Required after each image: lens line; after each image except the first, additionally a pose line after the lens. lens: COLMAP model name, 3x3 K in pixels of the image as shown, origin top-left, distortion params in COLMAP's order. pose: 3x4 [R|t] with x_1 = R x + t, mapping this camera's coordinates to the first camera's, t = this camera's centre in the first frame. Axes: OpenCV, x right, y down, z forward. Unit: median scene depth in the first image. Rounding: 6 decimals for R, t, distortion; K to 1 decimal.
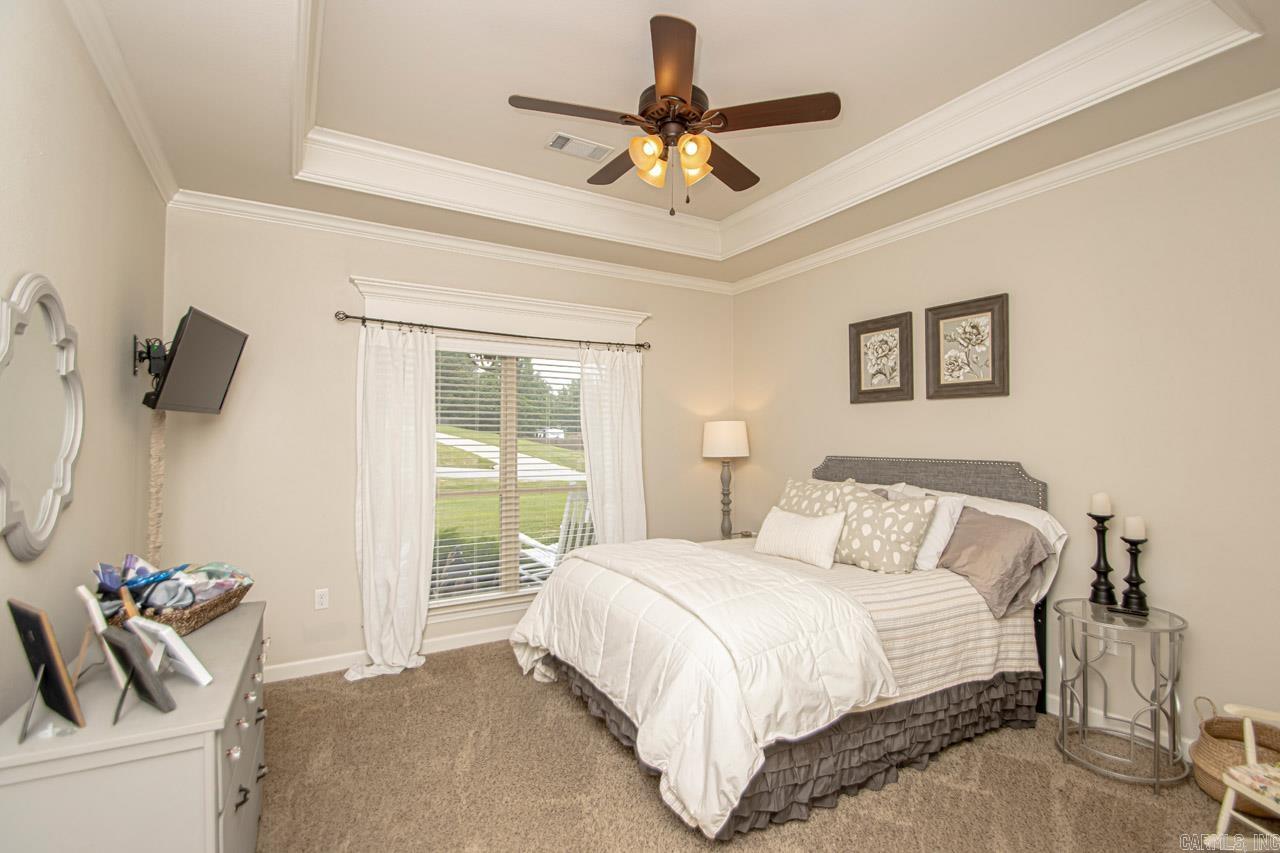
lens RADIAL K [[599.2, 0, 642.7], [0, 599.2, 427.3], [0, 0, 1]] dist [-0.004354, -0.000555]
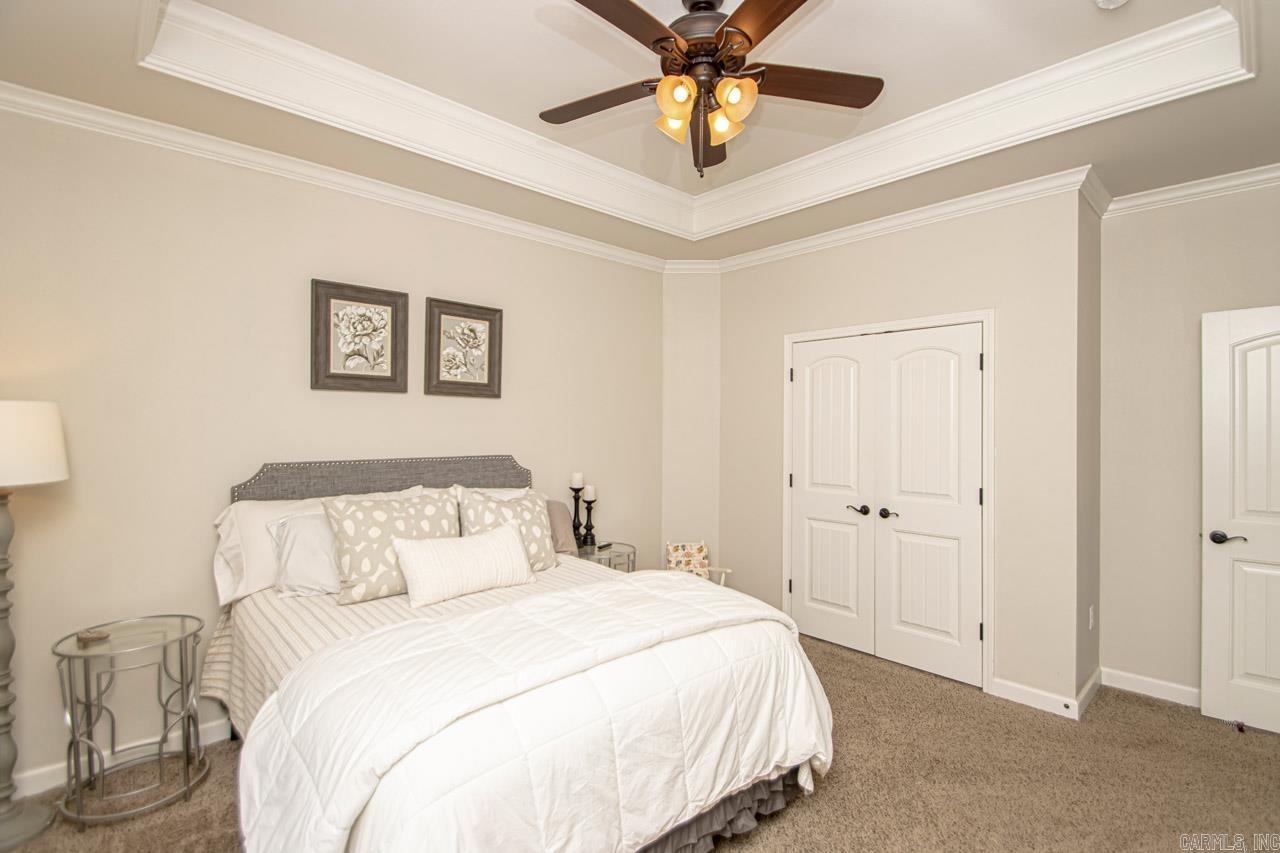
lens RADIAL K [[599.2, 0, 641.5], [0, 599.2, 433.7], [0, 0, 1]] dist [-0.004354, -0.000555]
pose [[-0.227253, 0.002774, 0.973832, -0.522675], [-0.011042, 0.999924, -0.005425, 0.016825], [-0.973773, -0.011986, -0.227206, 0.901735]]
